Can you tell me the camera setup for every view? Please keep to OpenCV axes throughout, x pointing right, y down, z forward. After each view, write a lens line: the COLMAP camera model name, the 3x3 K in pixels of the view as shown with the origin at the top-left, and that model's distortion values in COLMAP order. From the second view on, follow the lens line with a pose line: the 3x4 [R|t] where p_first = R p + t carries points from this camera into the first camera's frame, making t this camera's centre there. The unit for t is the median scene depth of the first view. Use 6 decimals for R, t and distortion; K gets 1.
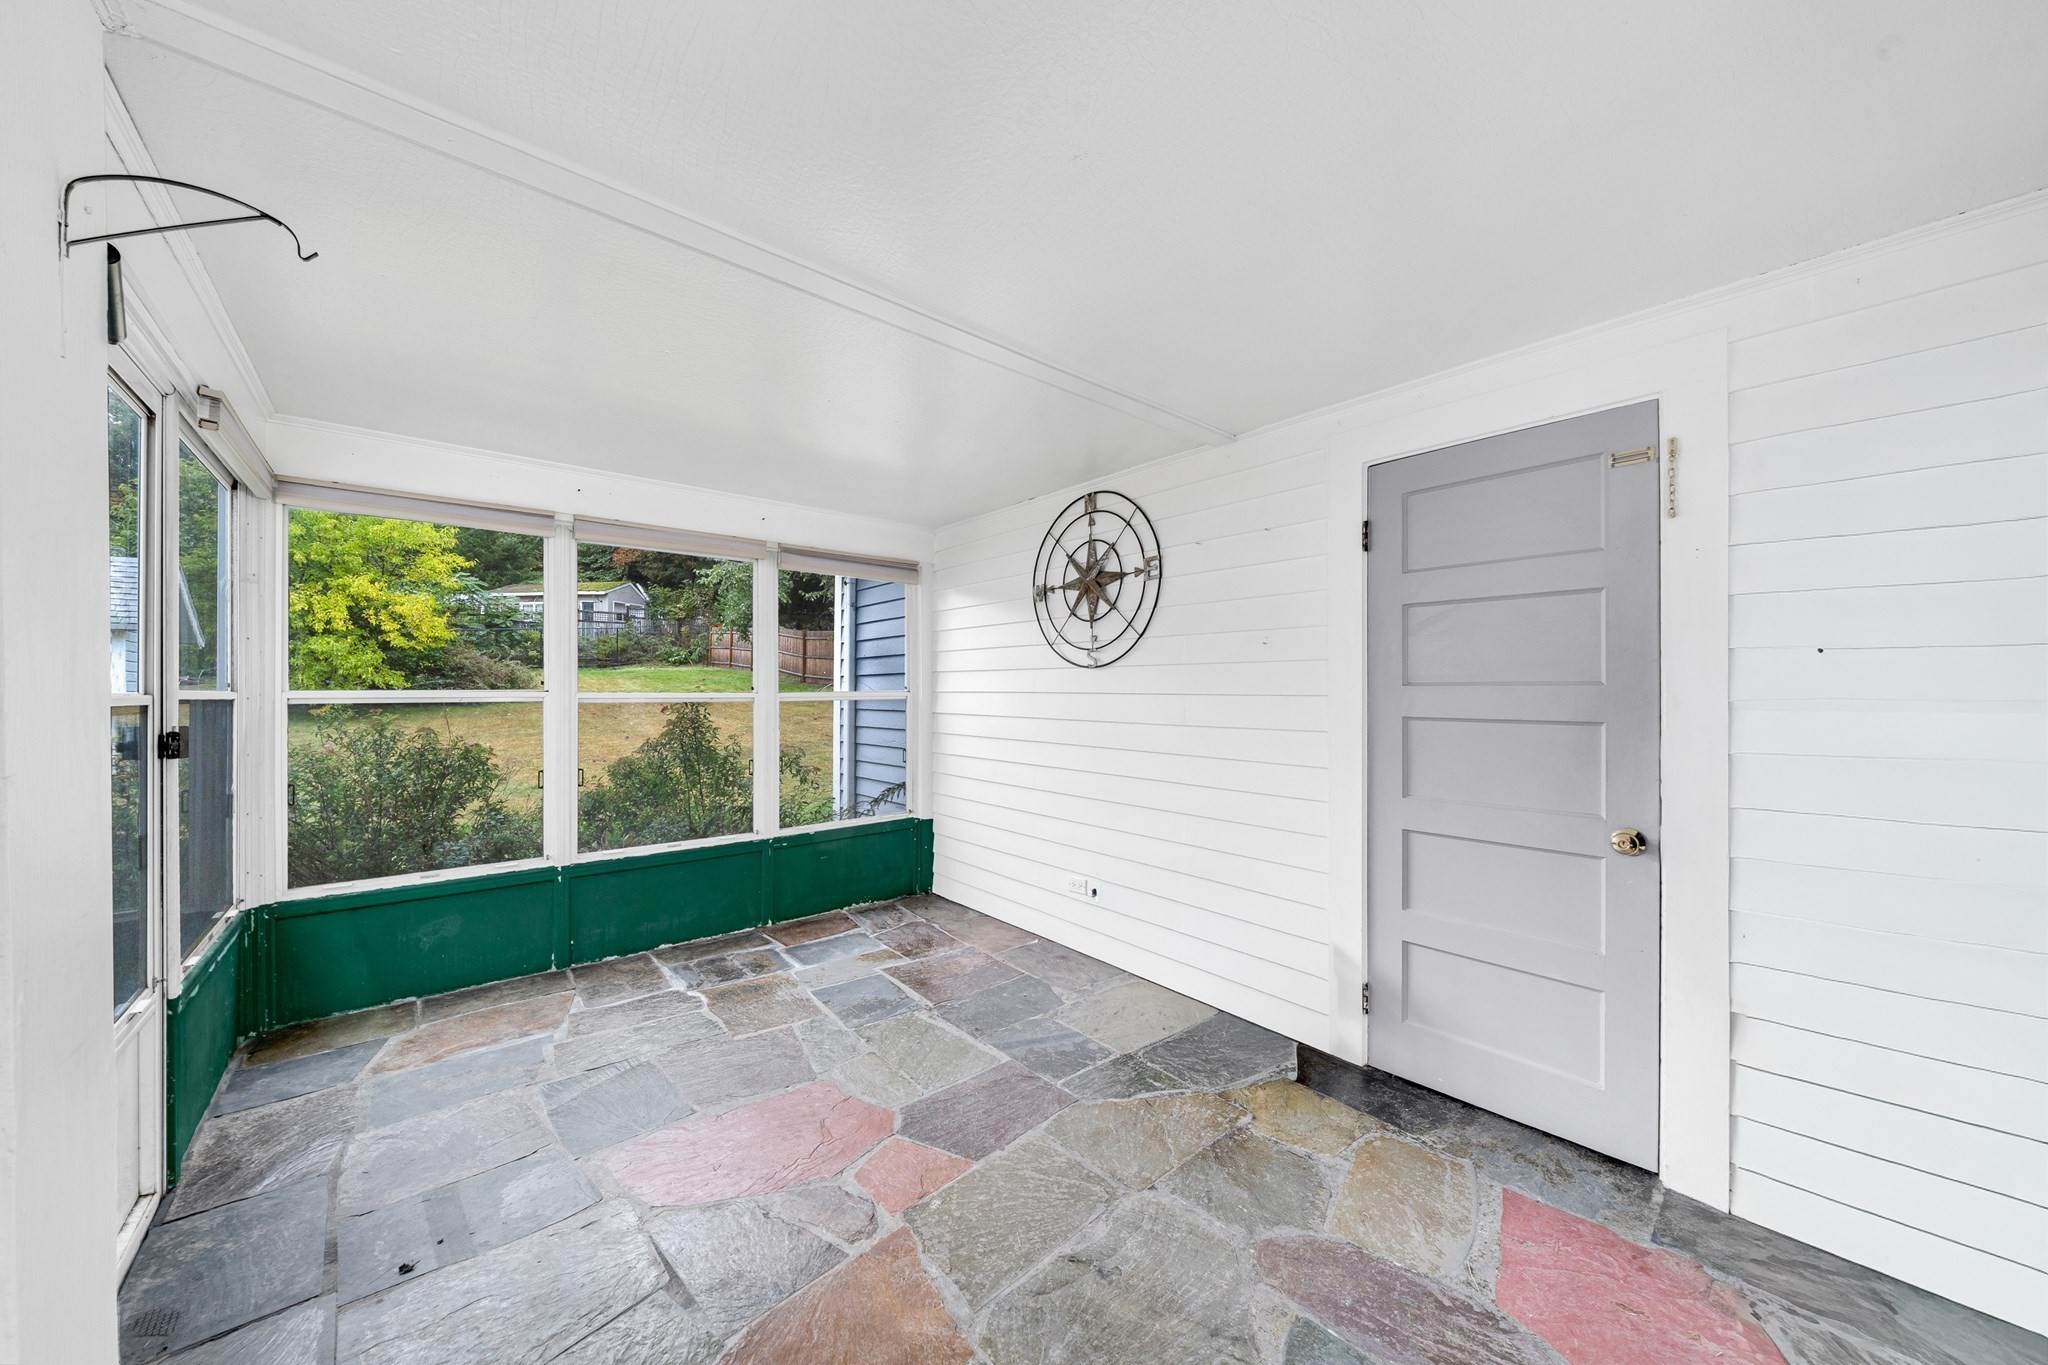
lens RADIAL K [[684.4, 0, 1033.4], [0, 684.4, 685.7], [0, 0, 1]] dist [-0.005223, -0.000138]
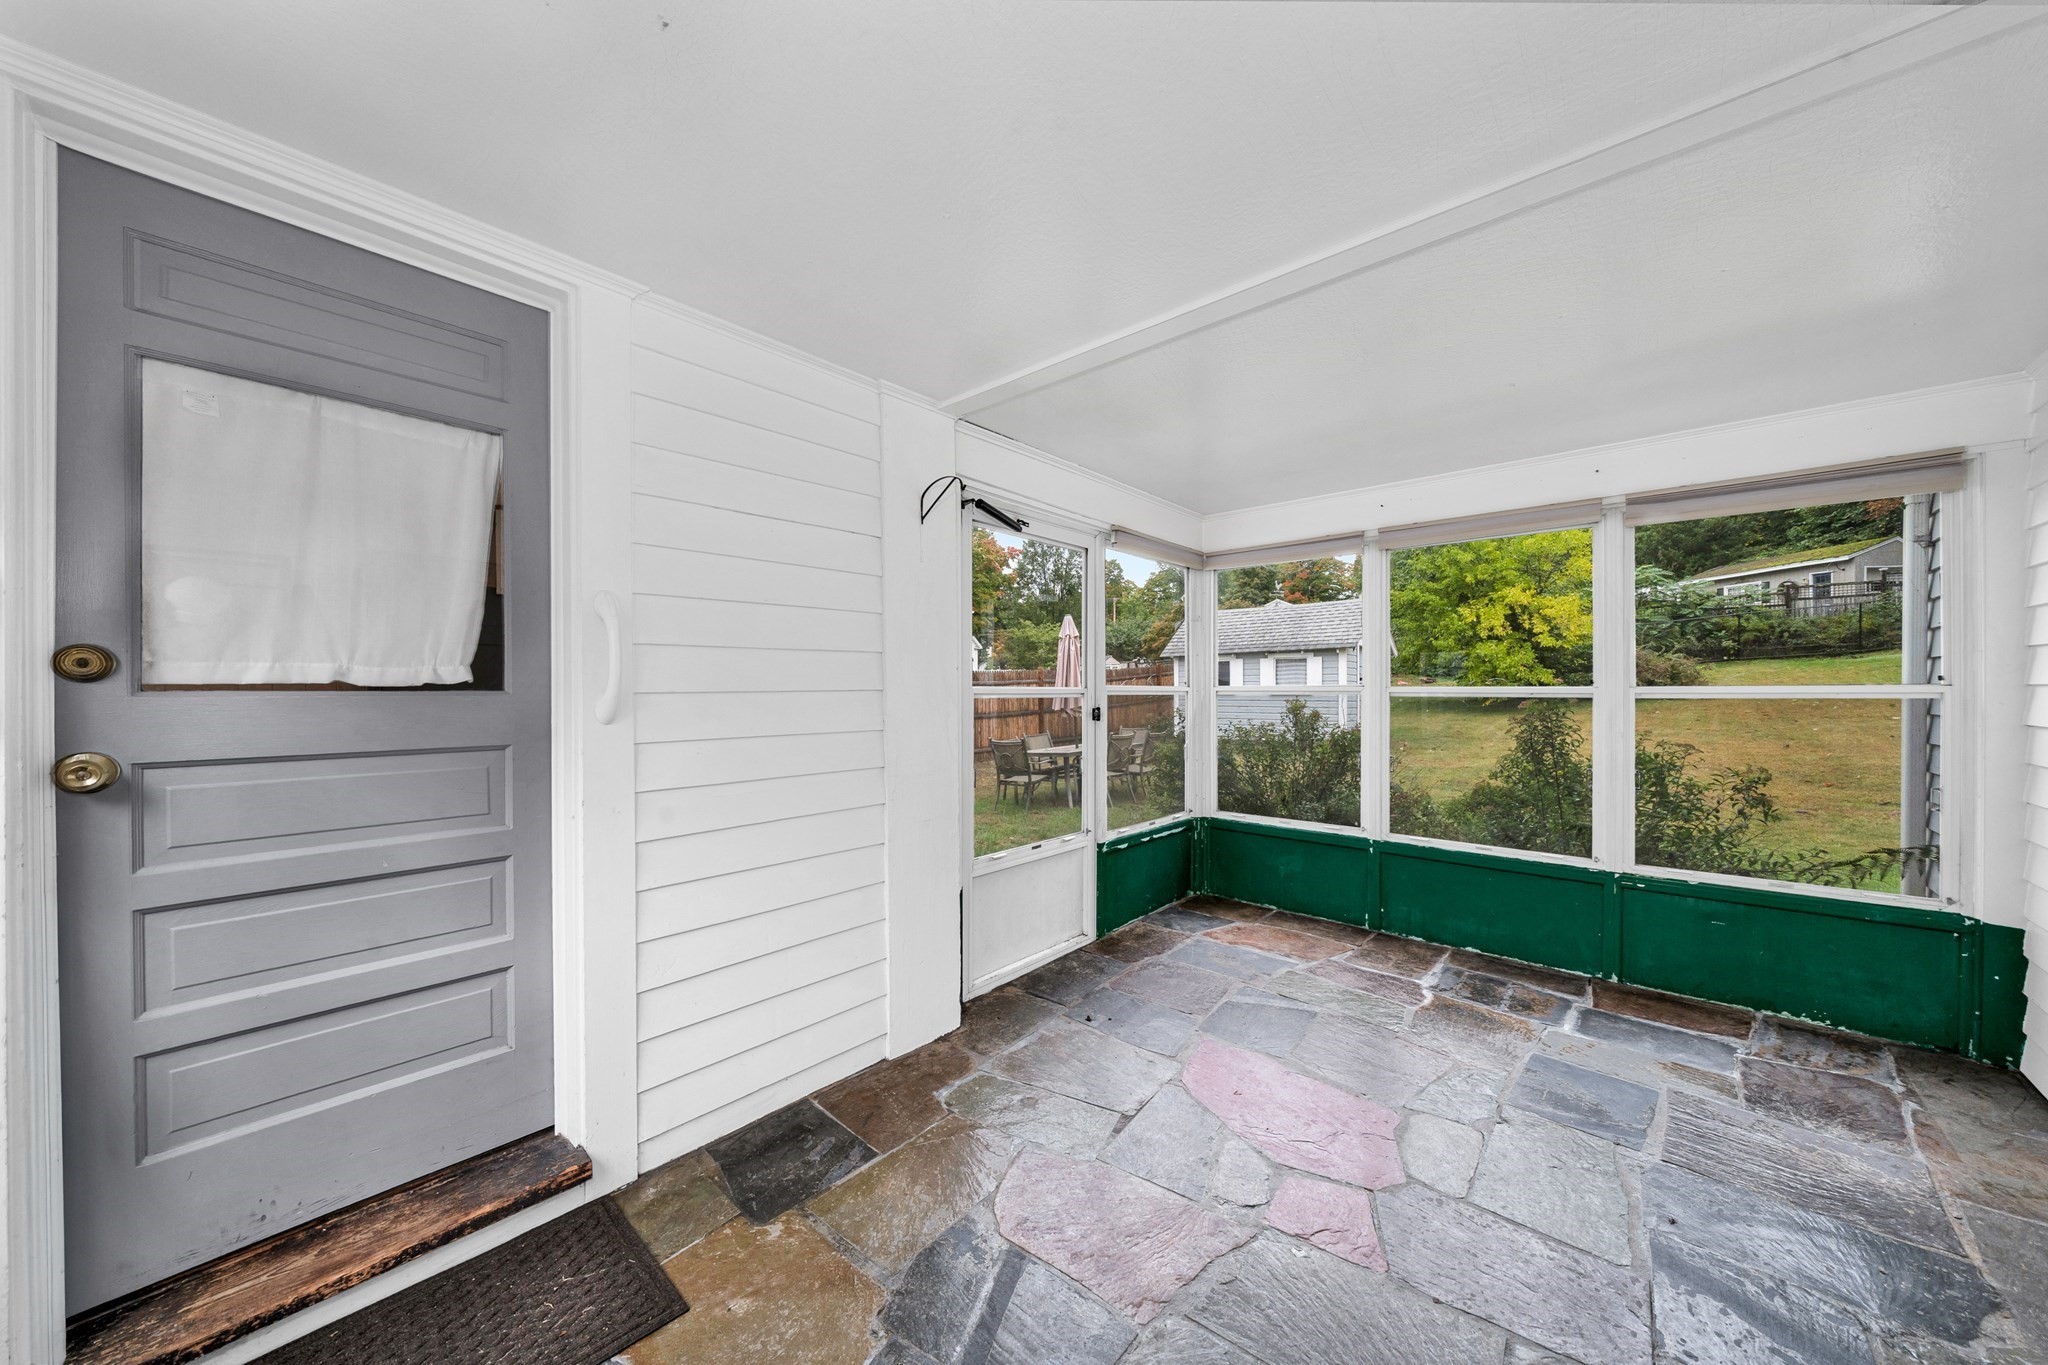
lens RADIAL K [[684.4, 0, 1033.4], [0, 684.4, 685.7], [0, 0, 1]] dist [-0.005223, -0.000138]
pose [[0.168635, -0.003254, -0.985673, 0.324087], [0.008842, 0.999959, -0.001788, 0.004097], [0.985639, -0.008414, 0.168657, 0.239556]]
